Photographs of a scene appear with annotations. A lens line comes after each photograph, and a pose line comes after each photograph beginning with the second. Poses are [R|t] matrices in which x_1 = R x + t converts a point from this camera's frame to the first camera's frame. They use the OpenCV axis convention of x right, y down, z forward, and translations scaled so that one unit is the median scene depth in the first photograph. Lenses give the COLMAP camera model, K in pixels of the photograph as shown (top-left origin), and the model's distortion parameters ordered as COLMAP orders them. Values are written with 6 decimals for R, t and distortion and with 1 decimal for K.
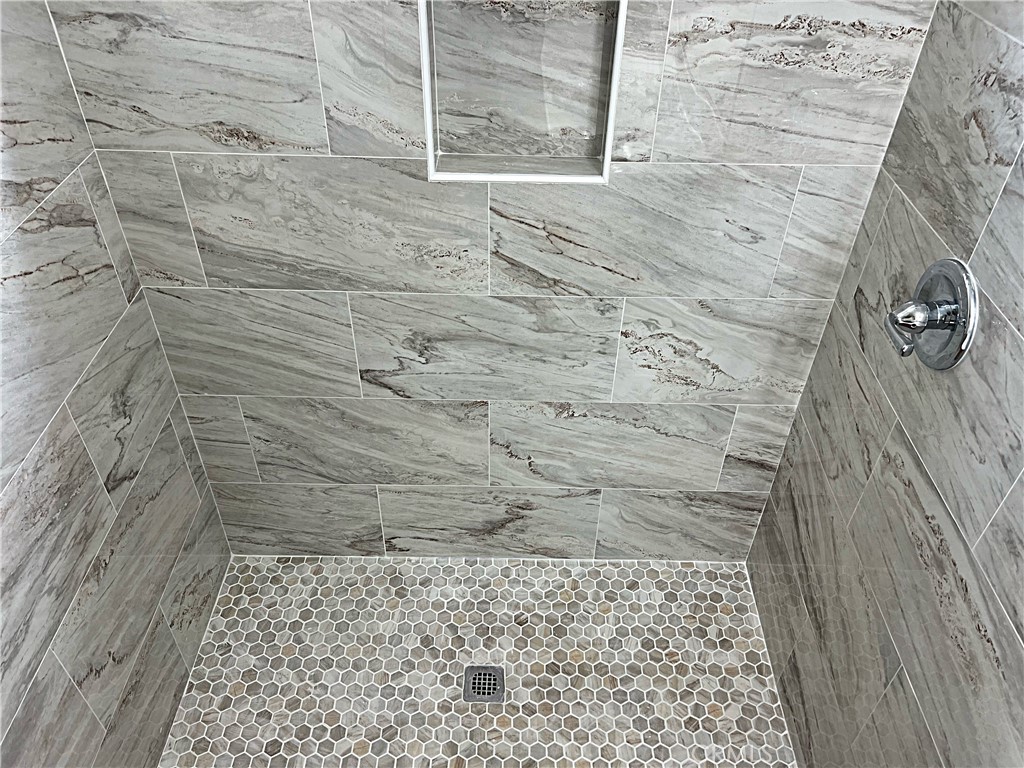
lens RADIAL K [[779.1, 0, 508.1], [0, 779.1, 393.1], [0, 0, 1]] dist [0.056830, -0.066467]
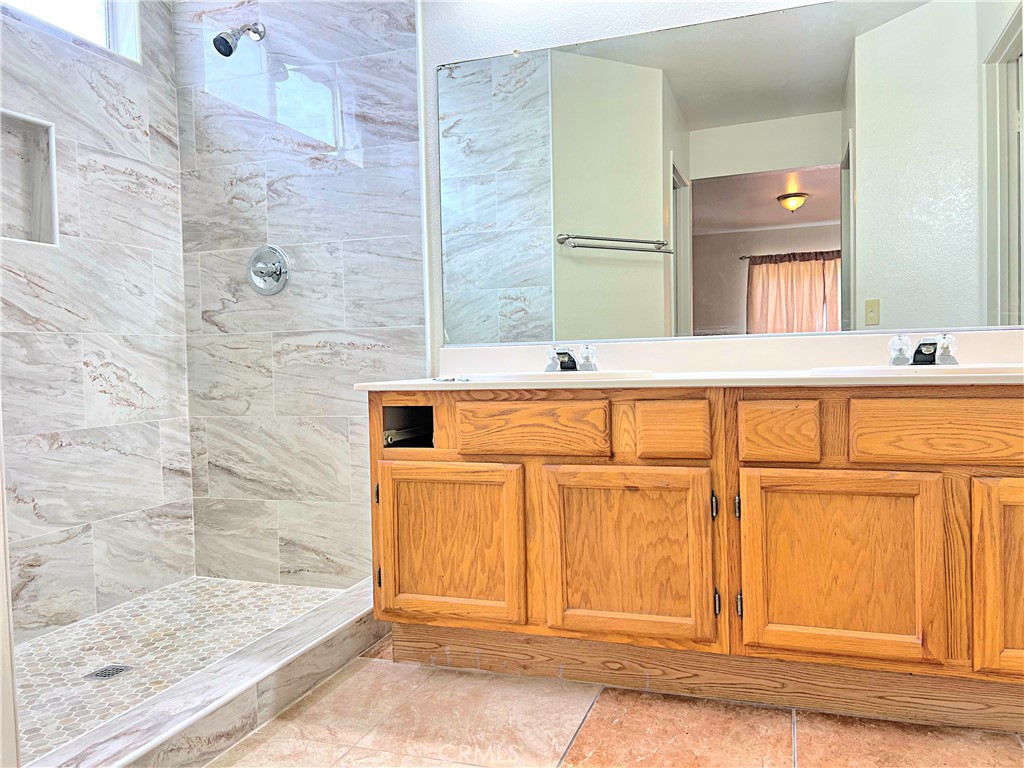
lens RADIAL K [[779.1, 0, 509.8], [0, 779.1, 380.9], [0, 0, 1]] dist [0.056830, -0.066467]
pose [[0.325580, -0.049192, 0.944234, -1.039423], [0.632331, 0.753791, -0.178763, 0.753897], [-0.702962, 0.655270, 0.276524, 0.096042]]
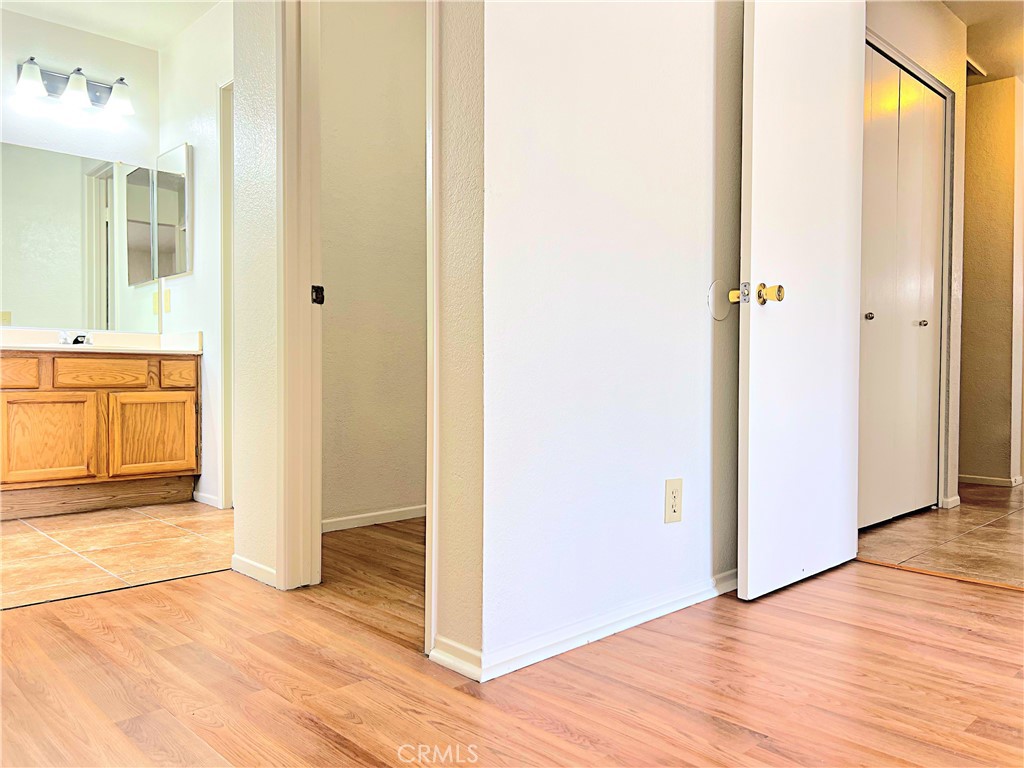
lens RADIAL K [[779.1, 0, 519.6], [0, 779.1, 389.3], [0, 0, 1]] dist [0.056830, -0.066467]
pose [[-0.699209, -0.036795, 0.713970, -2.381430], [0.447510, 0.756295, 0.477234, 0.471719], [-0.557531, 0.653195, -0.512342, 0.538941]]
